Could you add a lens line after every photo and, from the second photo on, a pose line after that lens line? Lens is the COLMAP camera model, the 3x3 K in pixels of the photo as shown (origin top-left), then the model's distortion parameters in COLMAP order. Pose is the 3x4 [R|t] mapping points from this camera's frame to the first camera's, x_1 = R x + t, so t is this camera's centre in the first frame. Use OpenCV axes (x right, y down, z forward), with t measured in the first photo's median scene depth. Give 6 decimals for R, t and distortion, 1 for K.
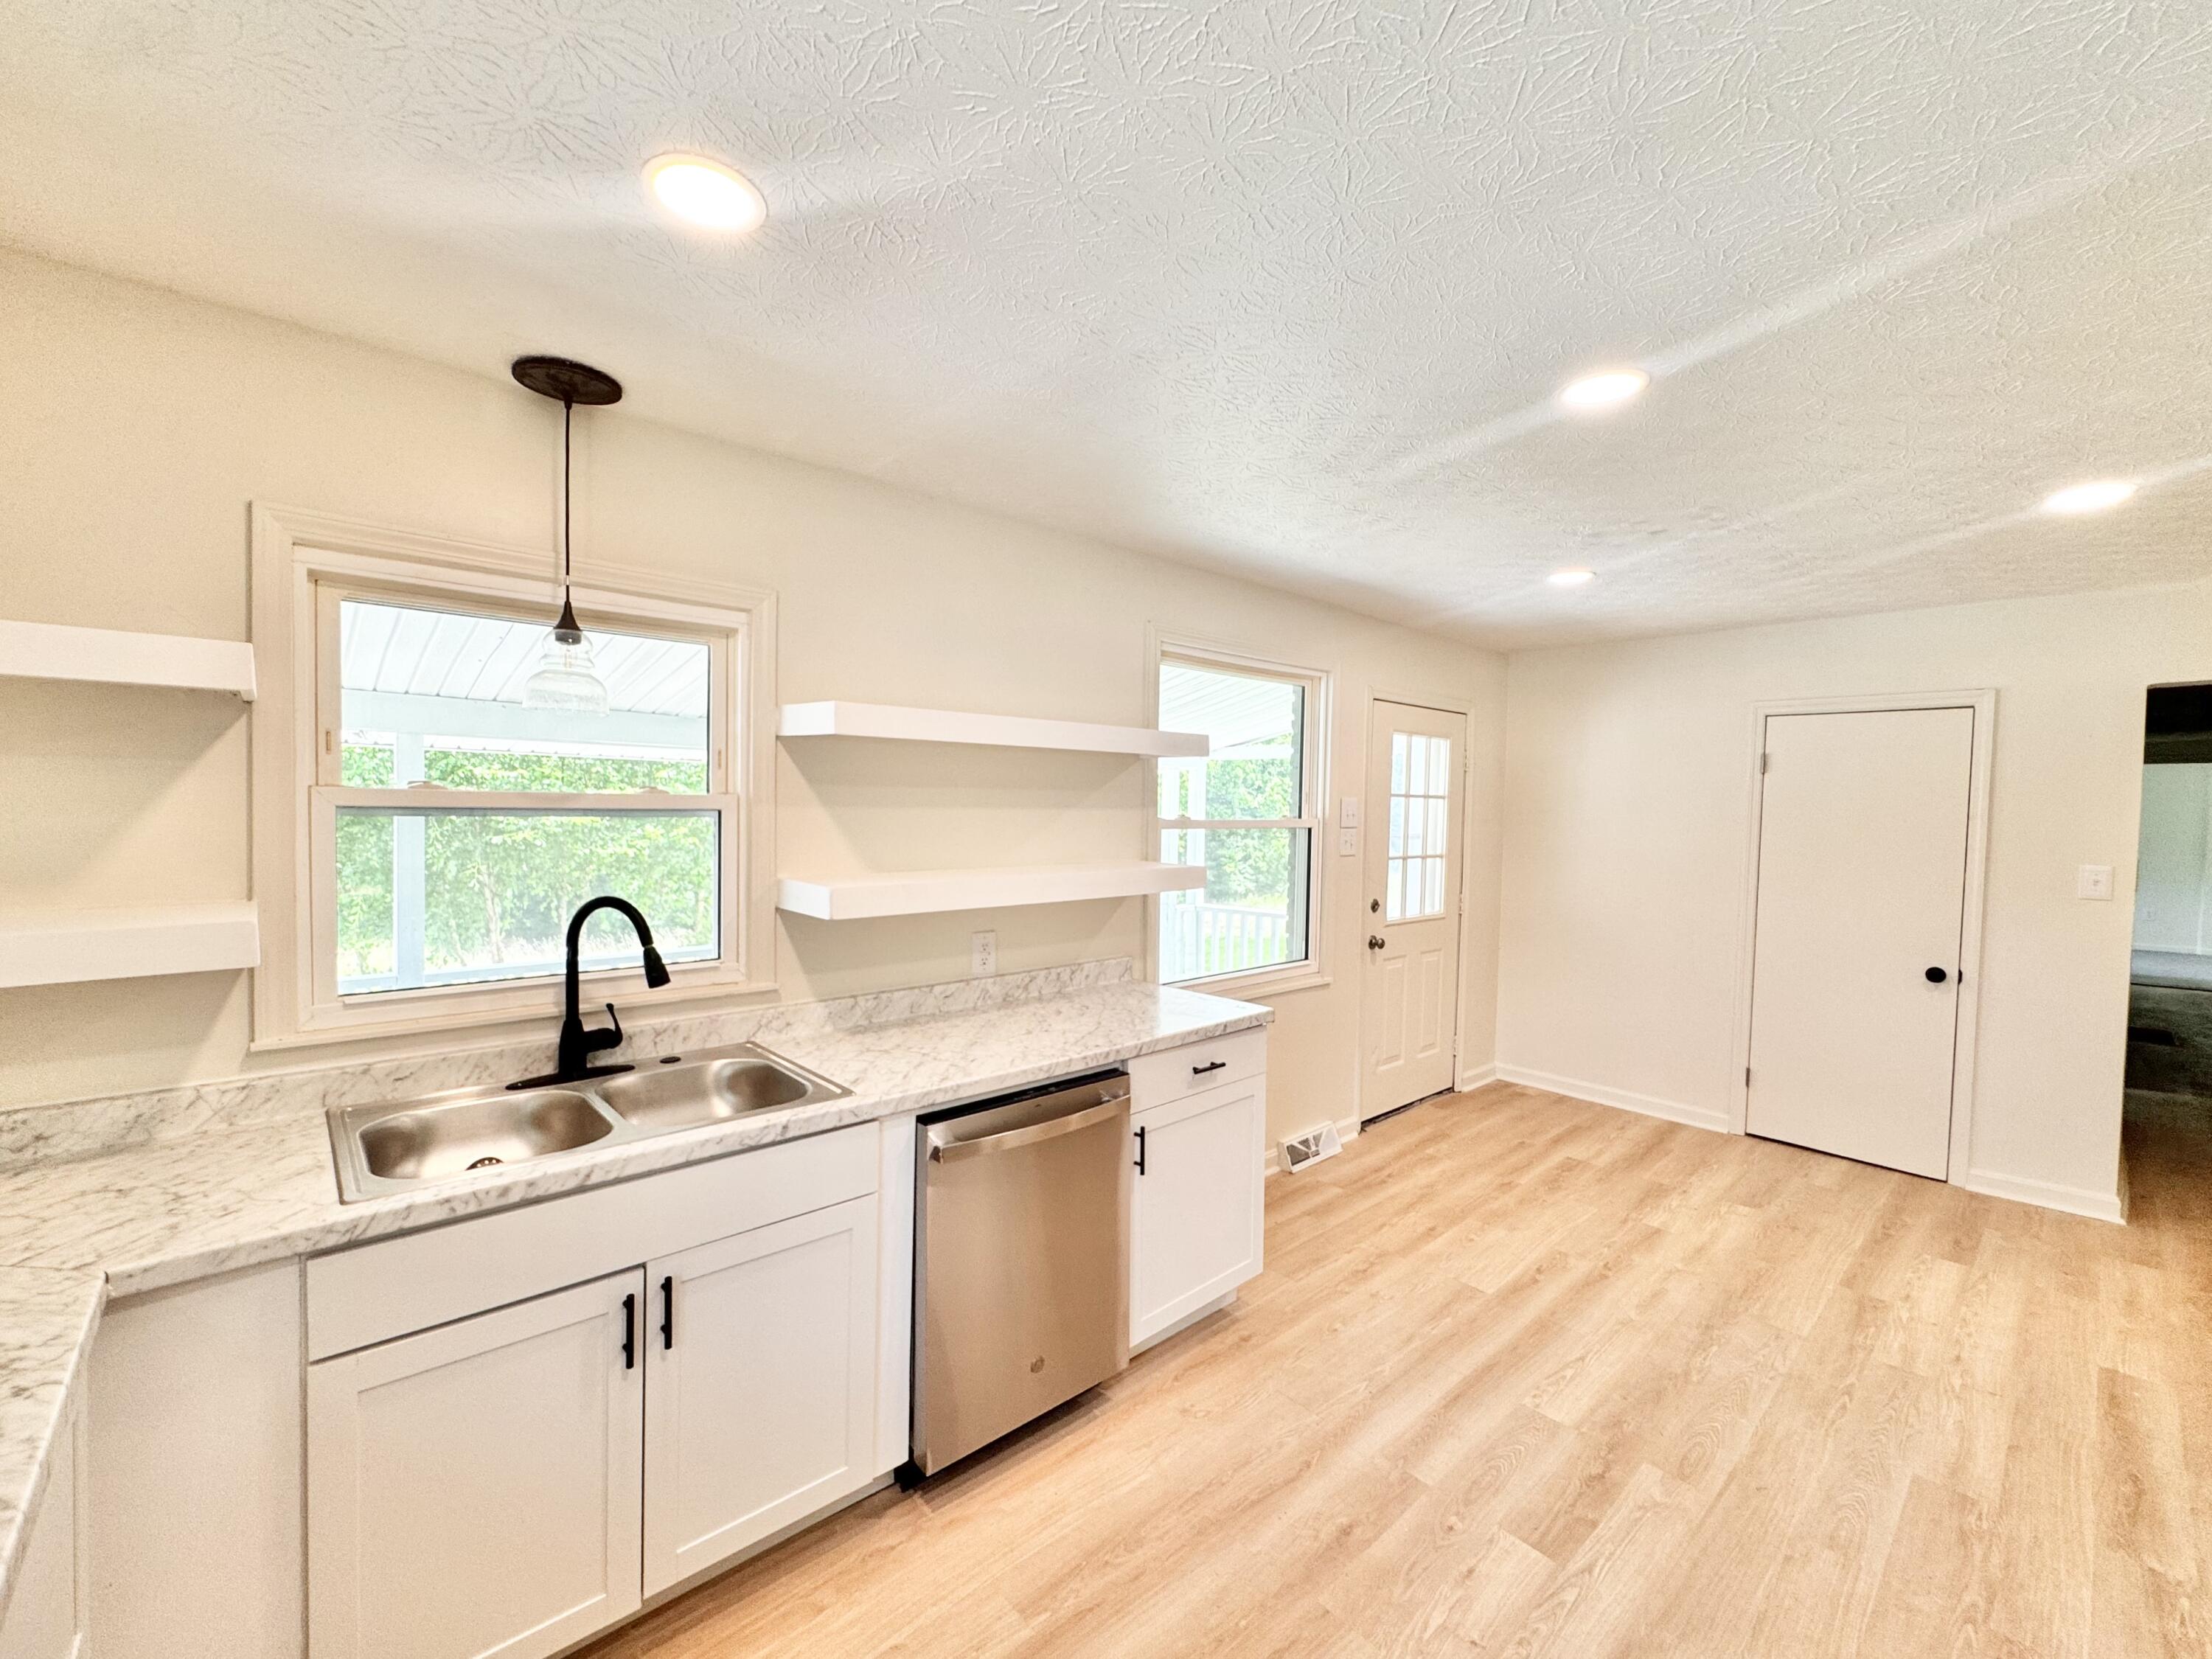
lens RADIAL K [[920.3, 0, 1091.4], [0, 920.3, 834.1], [0, 0, 1]] dist [-0.001639, 0.000662]
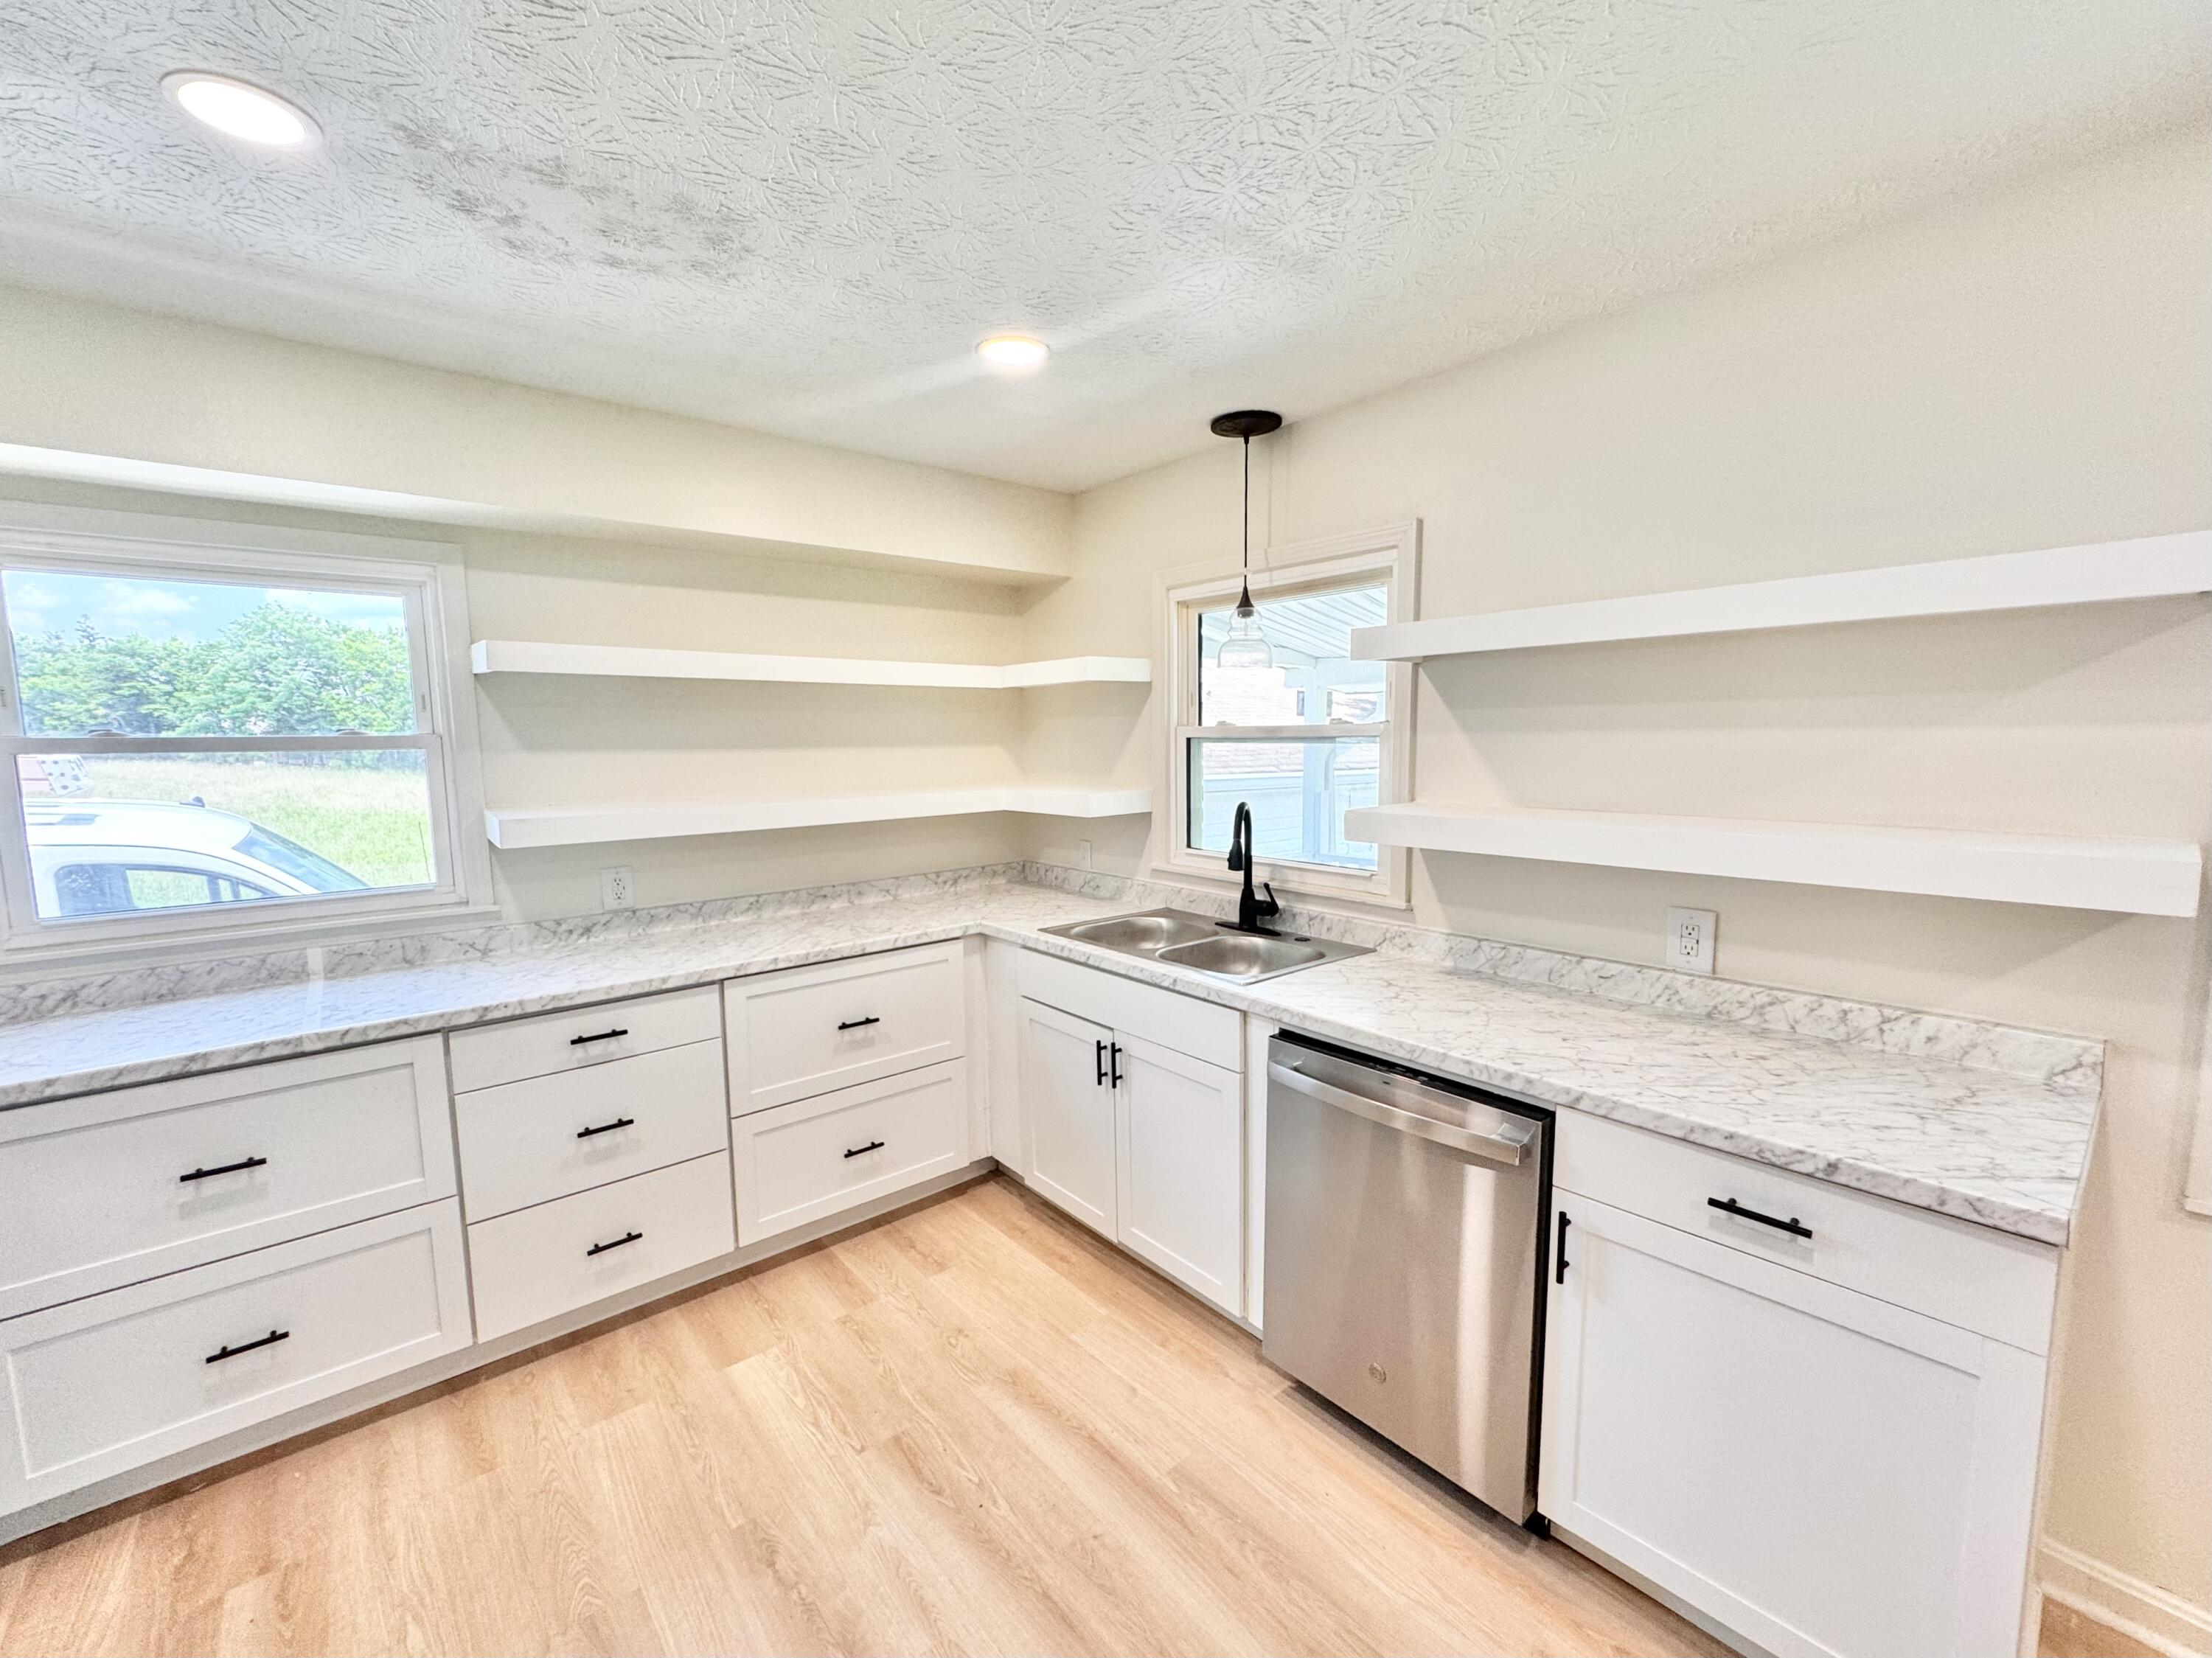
lens RADIAL K [[920.2, 0, 1091.4], [0, 920.2, 833.6], [0, 0, 1]] dist [-0.001639, 0.000662]
pose [[-0.039476, 0.092711, -0.994910, 0.762462], [-0.022128, 0.995361, 0.093631, -0.006990], [0.998975, 0.025712, -0.037241, 0.741248]]
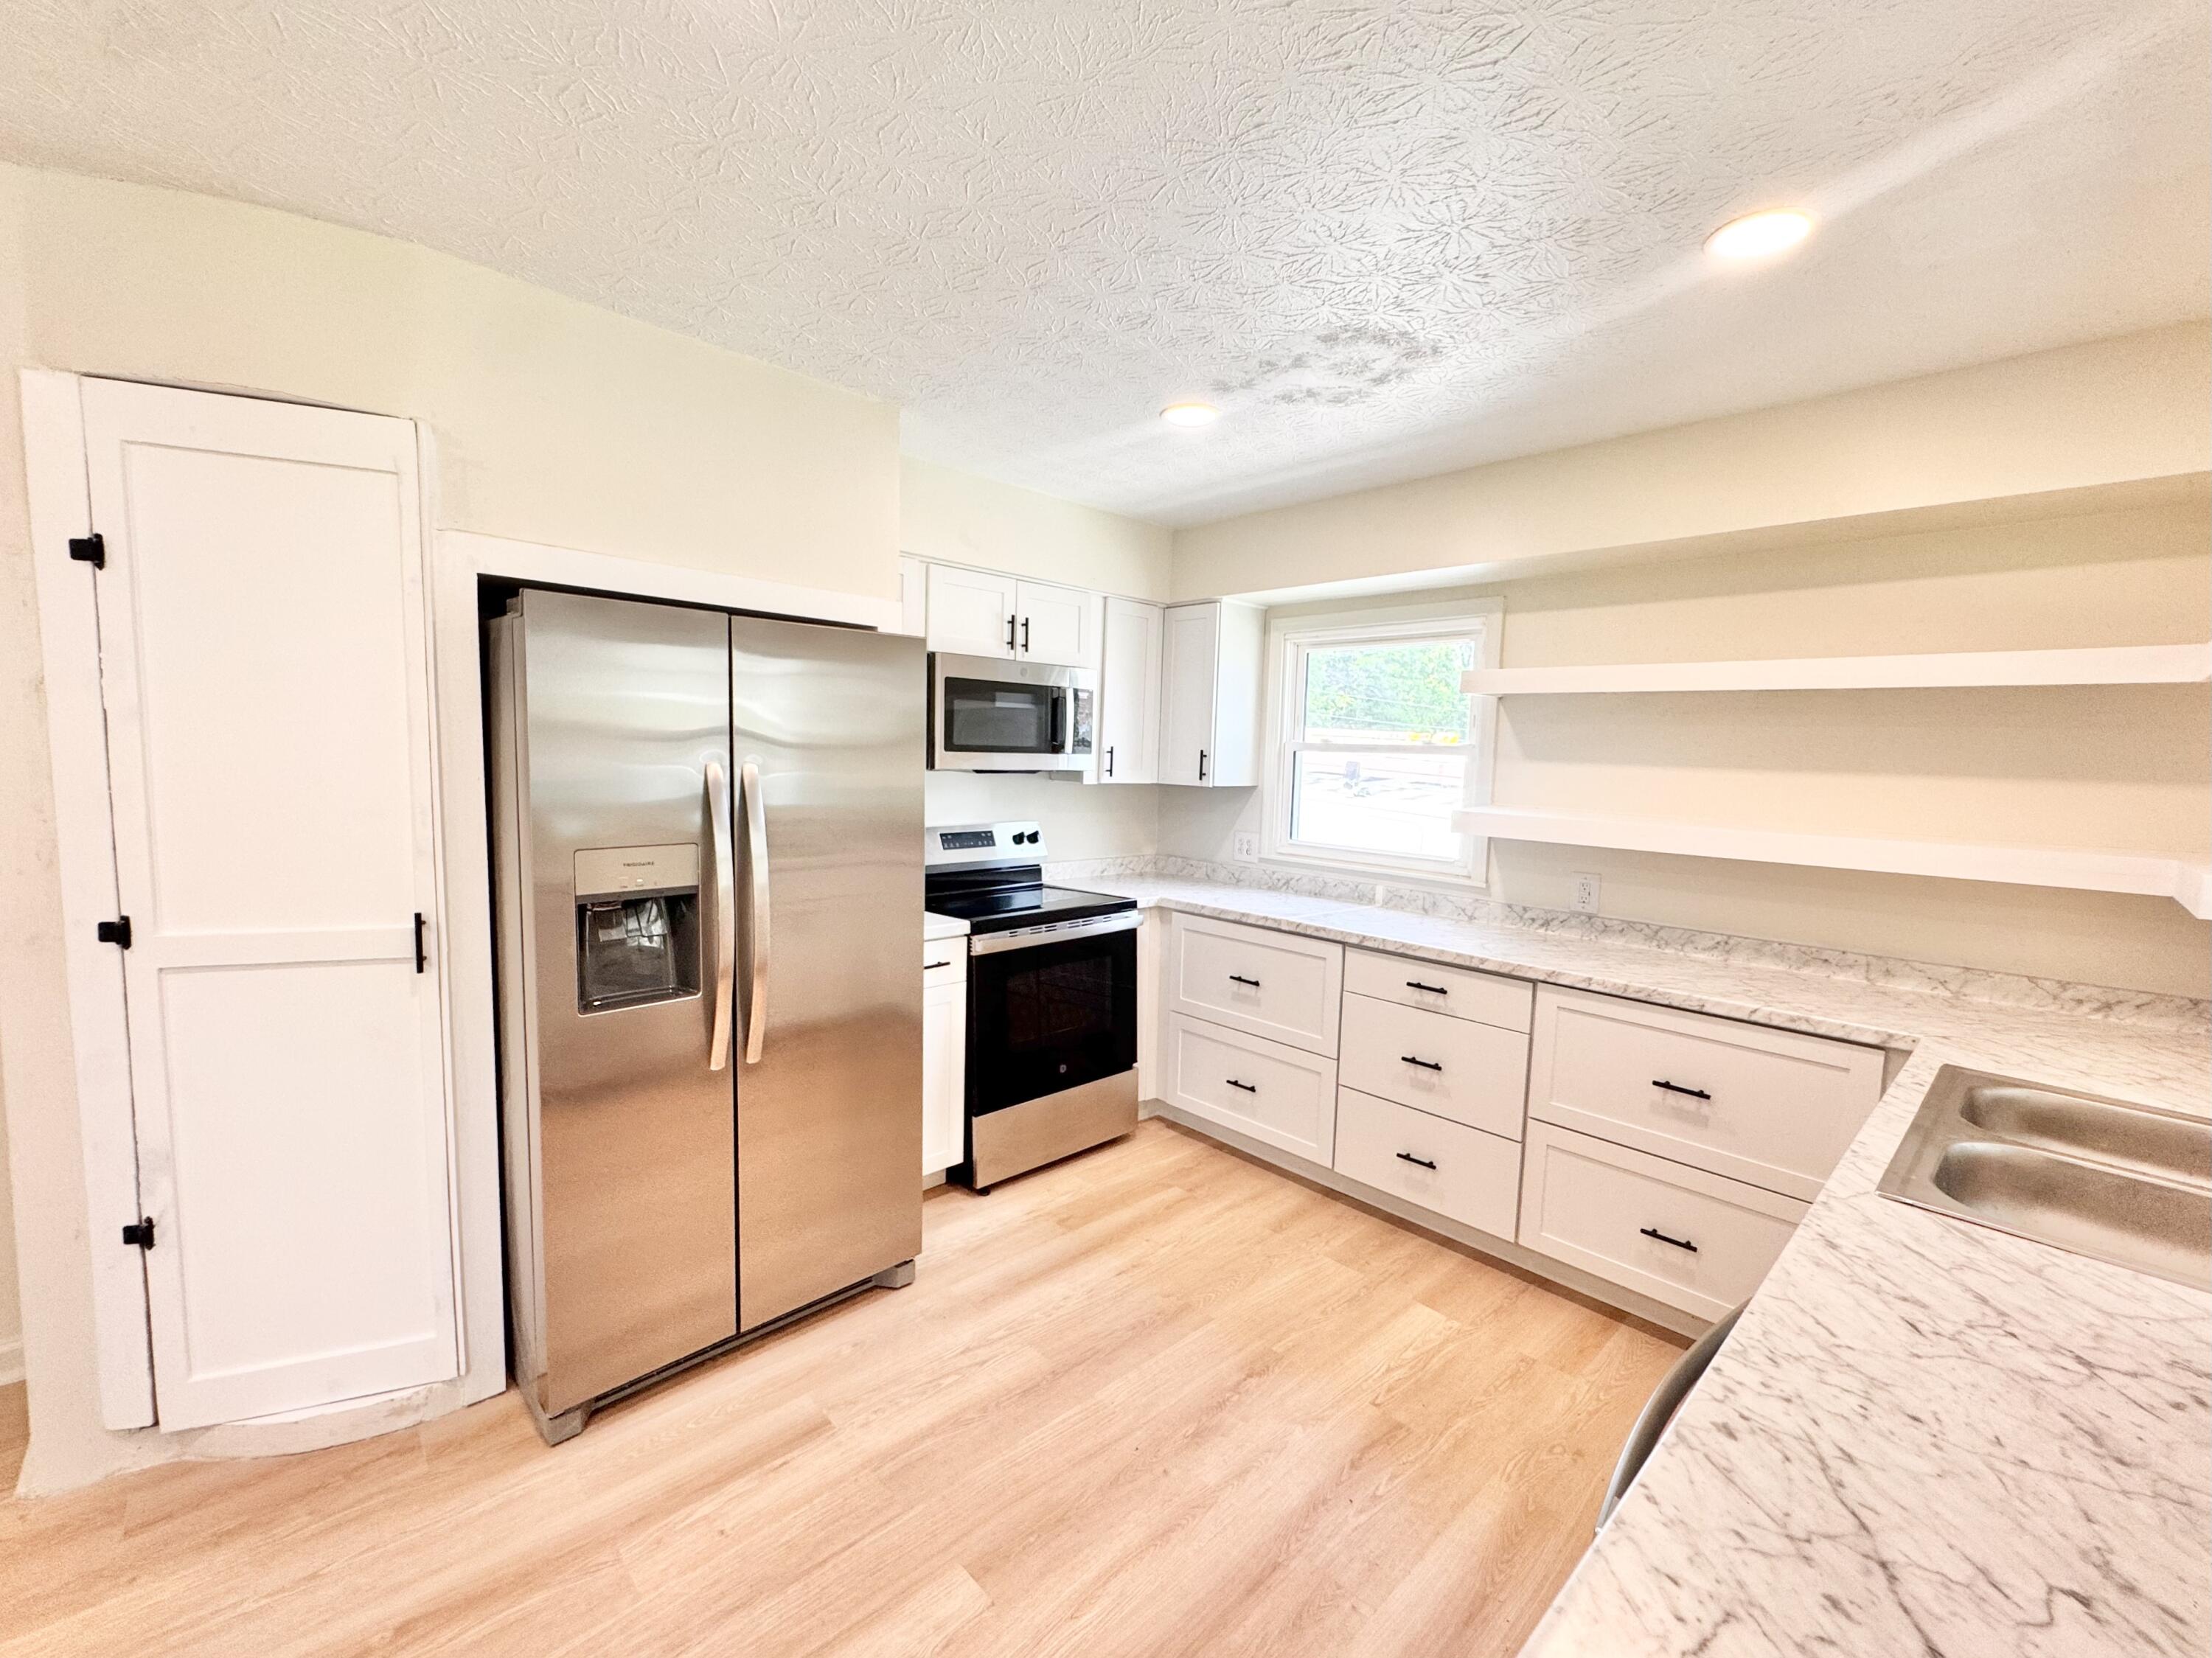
lens RADIAL K [[920.2, 0, 1091.4], [0, 920.2, 833.6], [0, 0, 1]] dist [-0.001639, 0.000662]
pose [[-0.998572, -0.051322, -0.014834, 0.264642], [-0.052727, 0.991487, 0.119050, -0.008145], [0.008598, 0.119662, -0.992777, 1.391342]]
